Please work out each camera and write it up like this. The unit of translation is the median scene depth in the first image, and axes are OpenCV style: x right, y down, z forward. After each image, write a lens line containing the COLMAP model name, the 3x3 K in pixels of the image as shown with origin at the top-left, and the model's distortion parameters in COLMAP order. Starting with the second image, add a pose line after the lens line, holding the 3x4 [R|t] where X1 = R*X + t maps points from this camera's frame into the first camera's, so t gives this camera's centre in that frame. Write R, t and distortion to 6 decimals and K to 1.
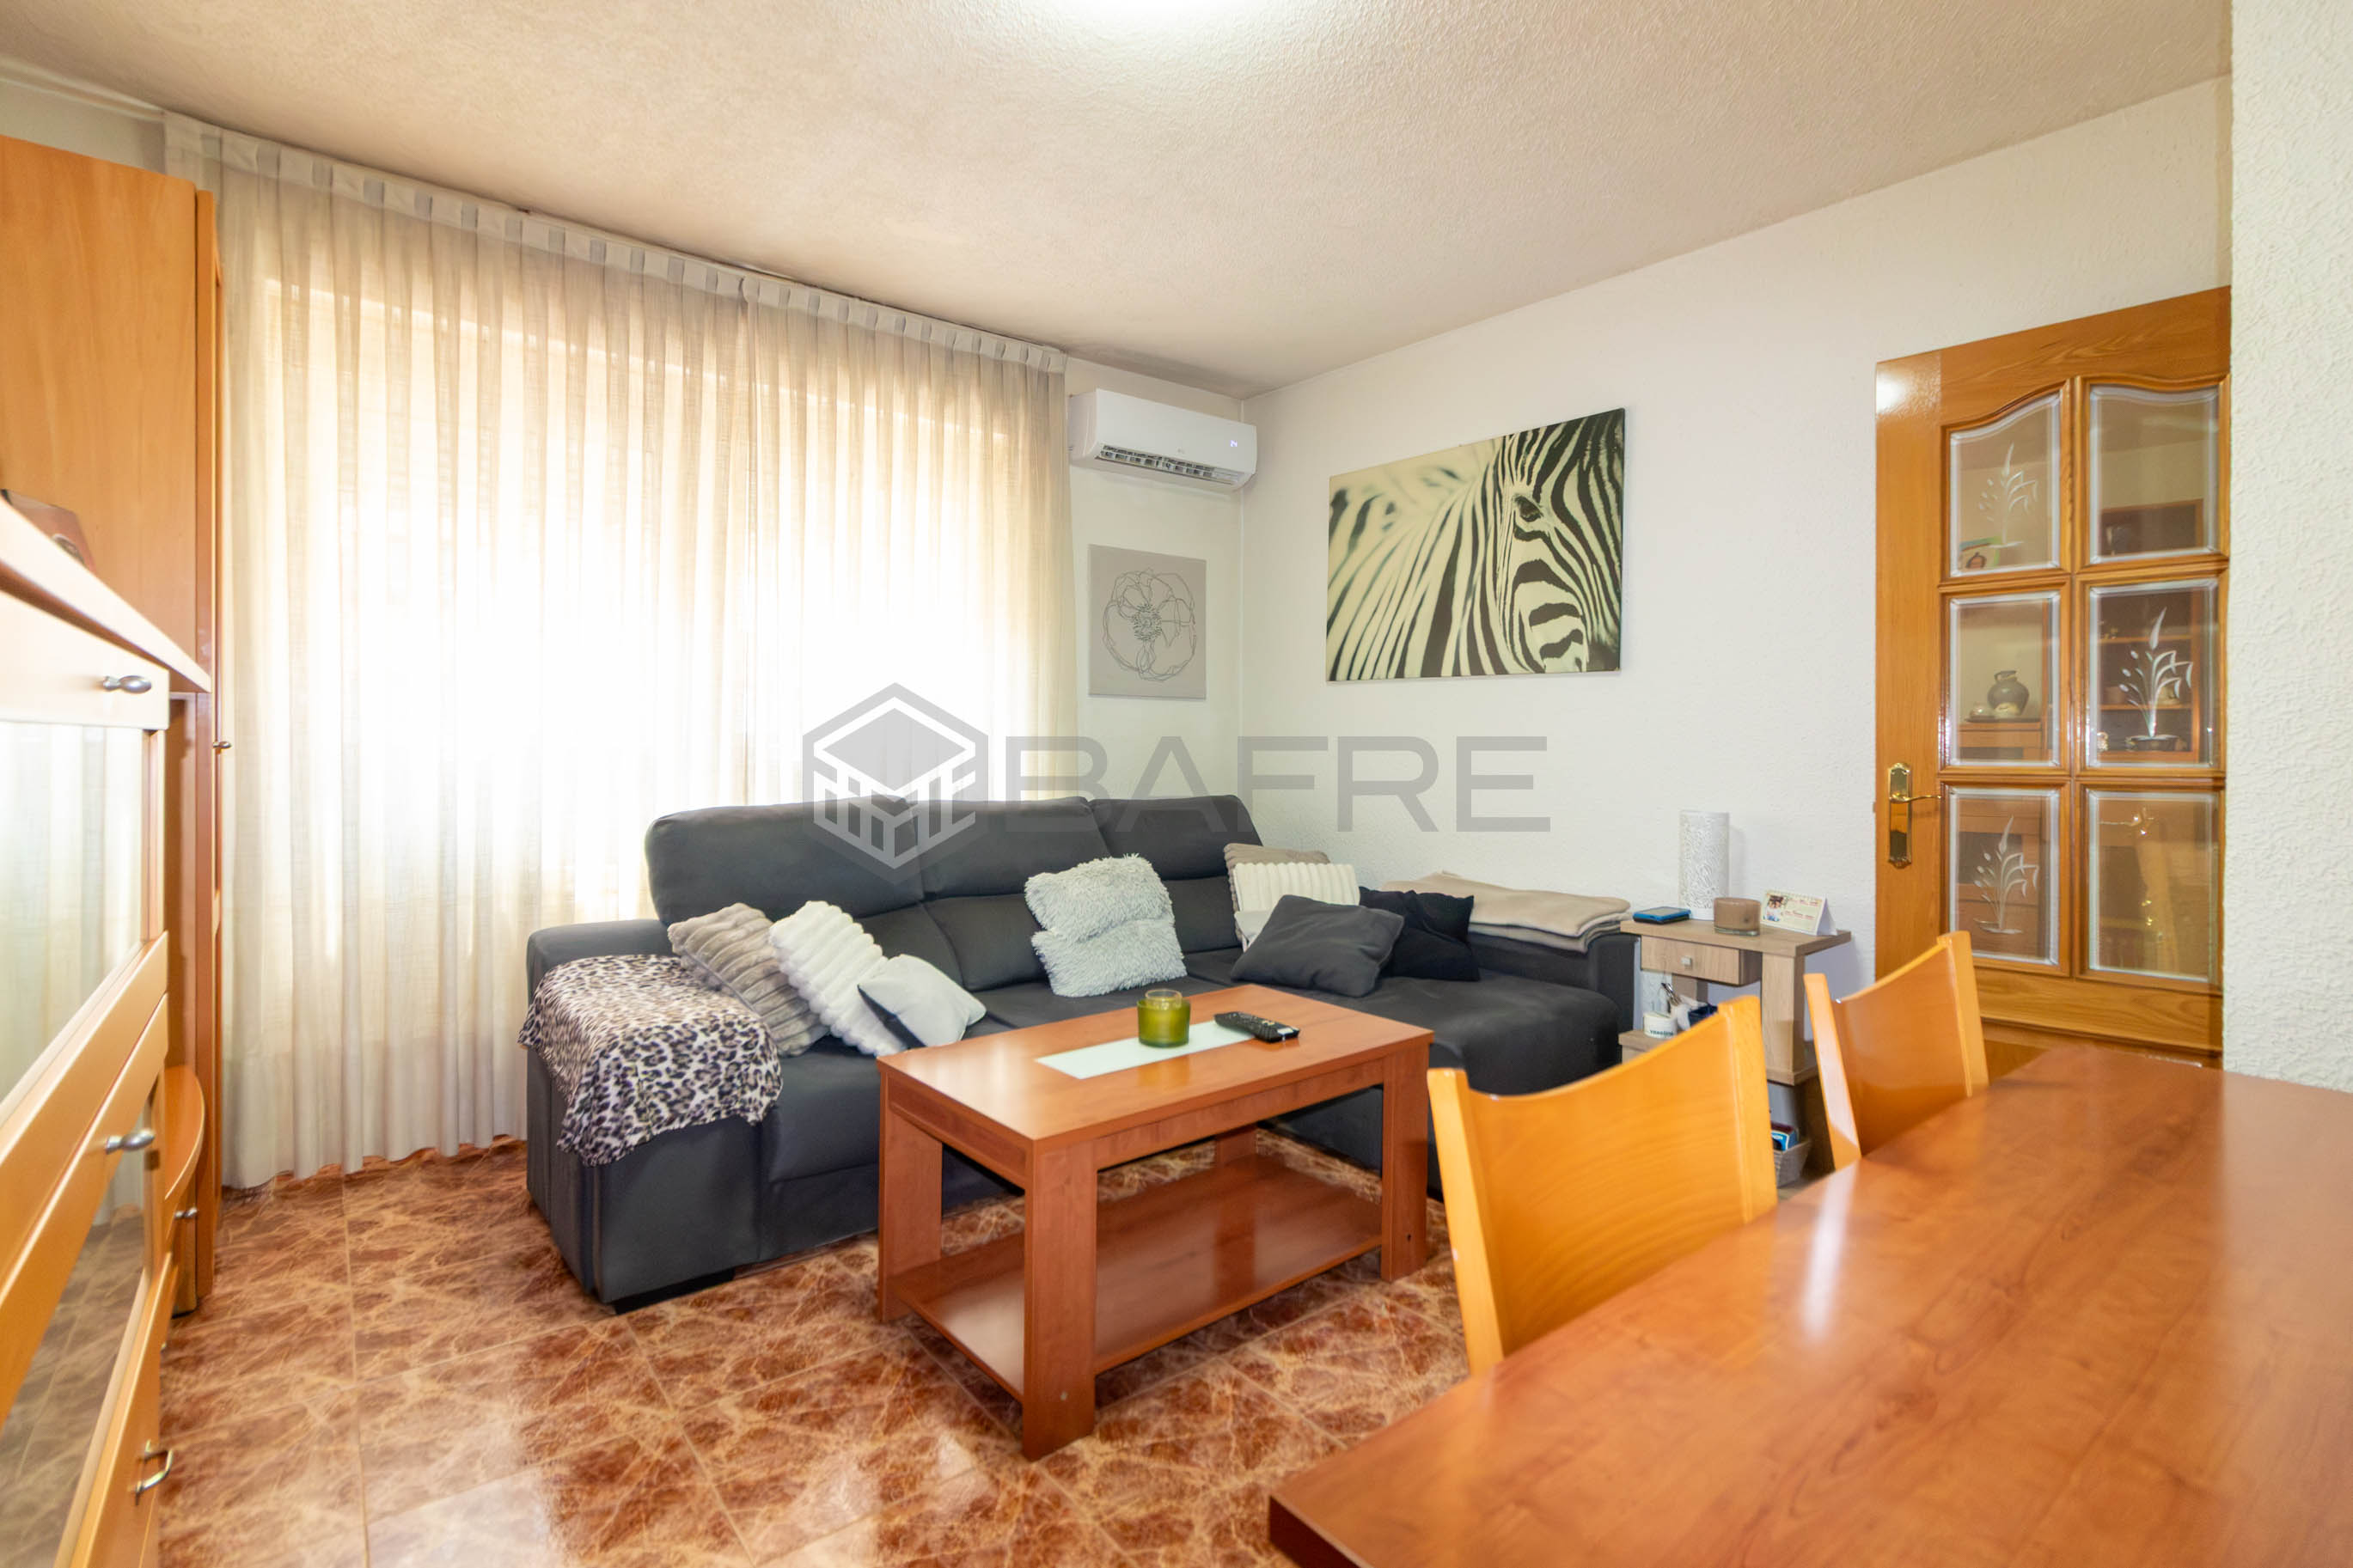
lens RADIAL K [[1050.0, 0, 1149.6], [0, 1050.0, 749.0], [0, 0, 1]] dist [0.003219, 0.000645]
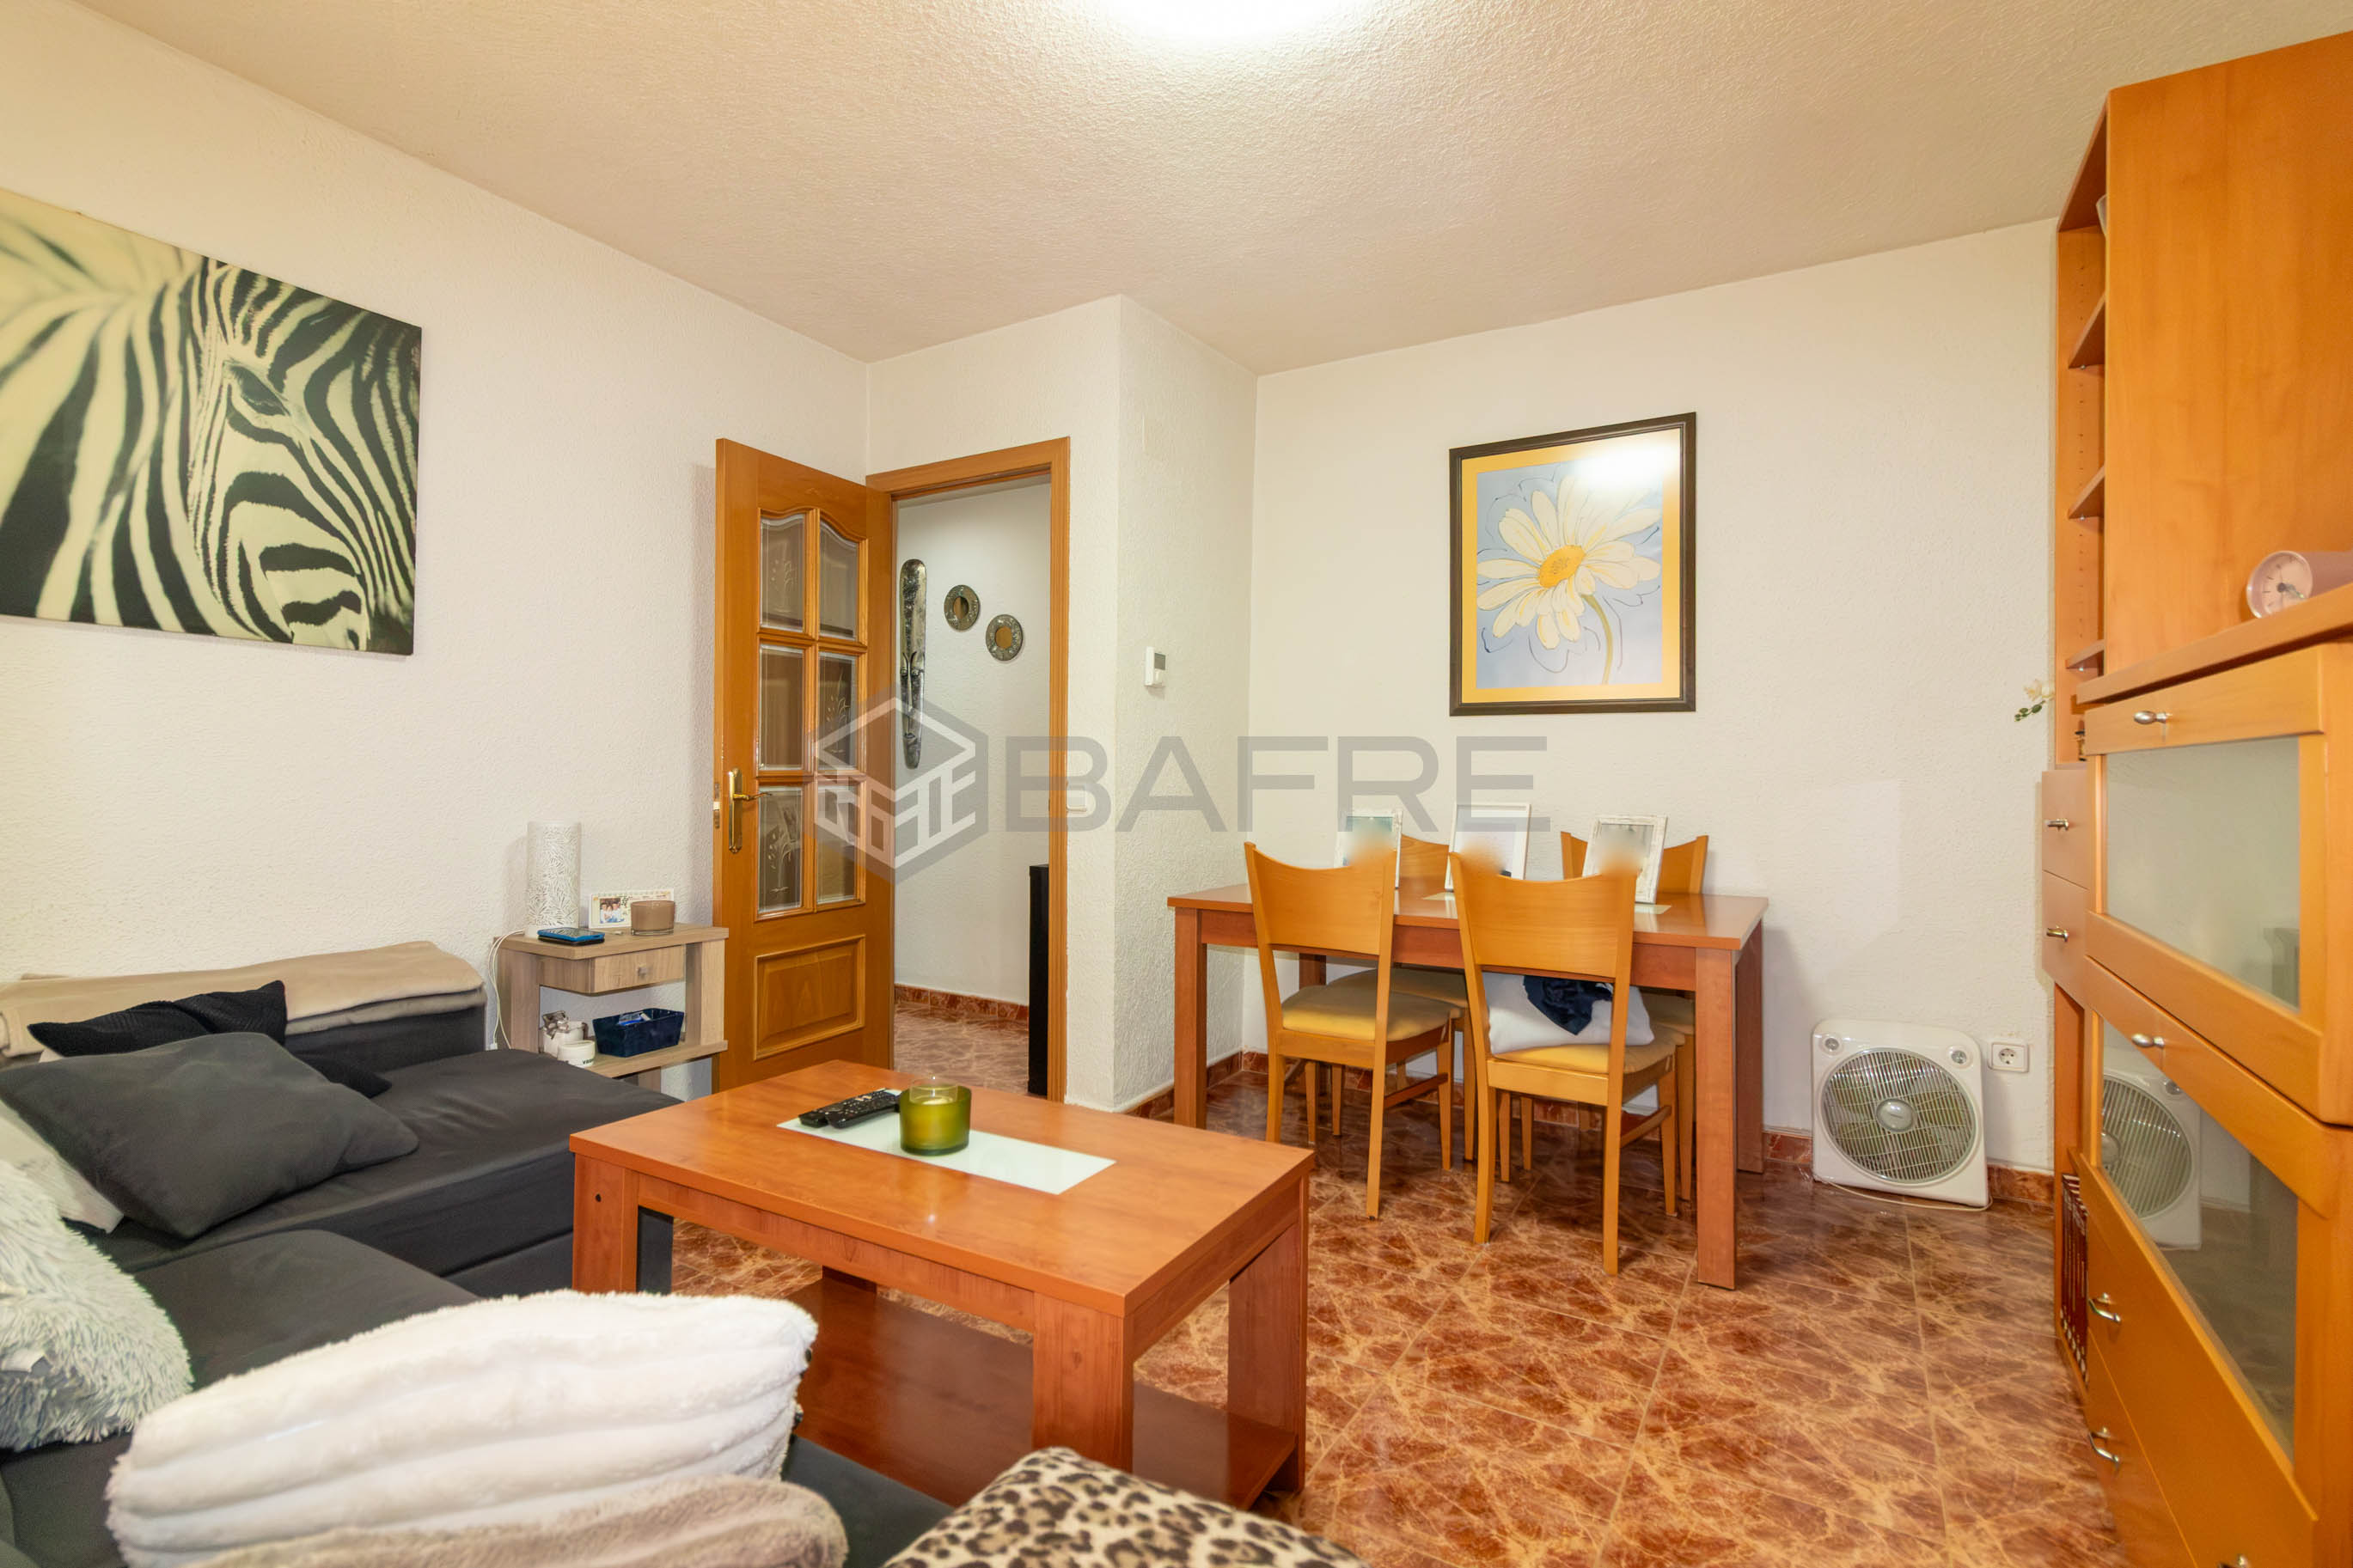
lens RADIAL K [[1094.9, 0, 1178.7], [0, 1094.9, 769.5], [0, 0, 1]] dist [-0.001597, 0.000010]
pose [[-0.348037, -0.005779, 0.937463, -0.514305], [-0.004604, 0.999979, 0.004455, 0.004799], [-0.937470, -0.002765, -0.348056, 0.722101]]
